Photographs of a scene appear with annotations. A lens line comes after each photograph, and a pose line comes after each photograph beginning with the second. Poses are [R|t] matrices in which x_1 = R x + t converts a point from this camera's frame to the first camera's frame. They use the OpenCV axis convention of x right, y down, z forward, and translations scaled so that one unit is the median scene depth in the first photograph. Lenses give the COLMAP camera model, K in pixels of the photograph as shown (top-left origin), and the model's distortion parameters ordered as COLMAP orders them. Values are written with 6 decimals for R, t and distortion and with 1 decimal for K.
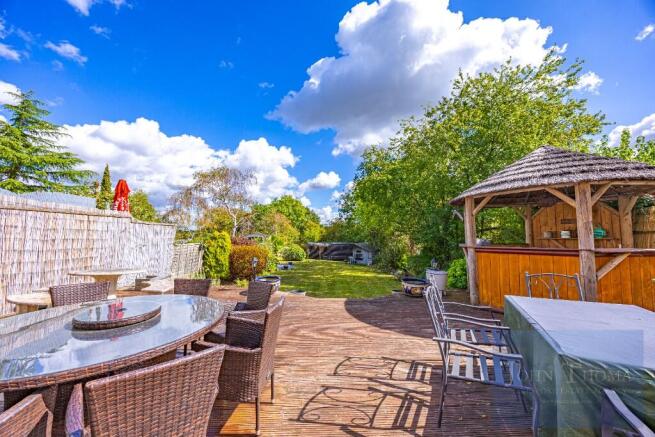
lens RADIAL K [[252.3, 0, 326.2], [0, 252.3, 217.9], [0, 0, 1]] dist [0.001558, -0.000010]
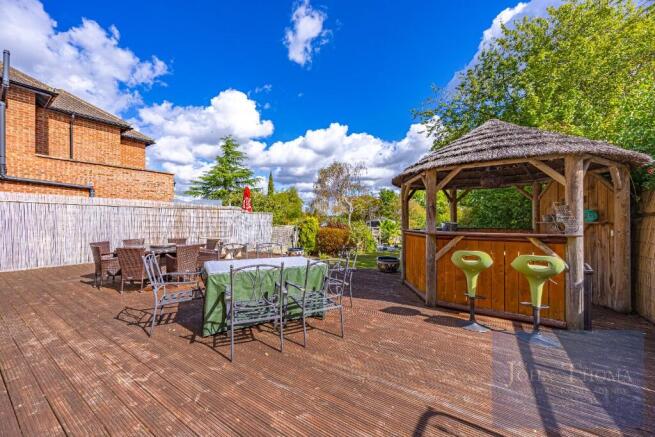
lens RADIAL K [[252.3, 0, 326.2], [0, 252.3, 217.9], [0, 0, 1]] dist [0.001558, -0.000010]
pose [[0.821053, -0.008201, -0.570793, 0.182094], [0.042919, 0.997954, 0.047397, -0.000652], [0.569236, -0.063414, 0.819725, -0.023155]]
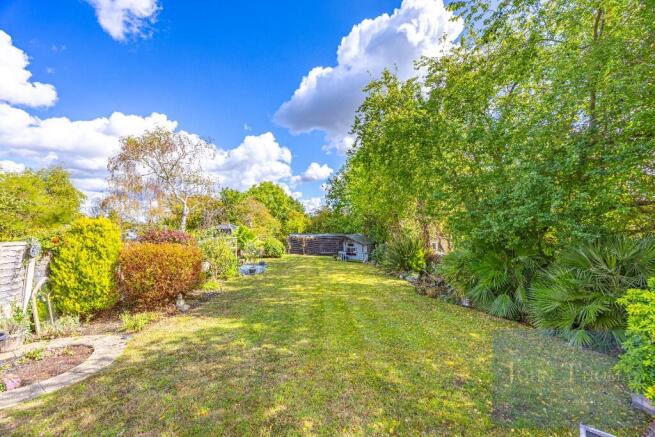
lens RADIAL K [[252.3, 0, 326.2], [0, 252.3, 217.9], [0, 0, 1]] dist [0.001558, -0.000010]
pose [[0.998487, -0.011512, 0.053763, 0.007600], [0.009624, 0.999333, 0.035229, 0.018063], [-0.054133, -0.034658, 0.997932, 0.205887]]
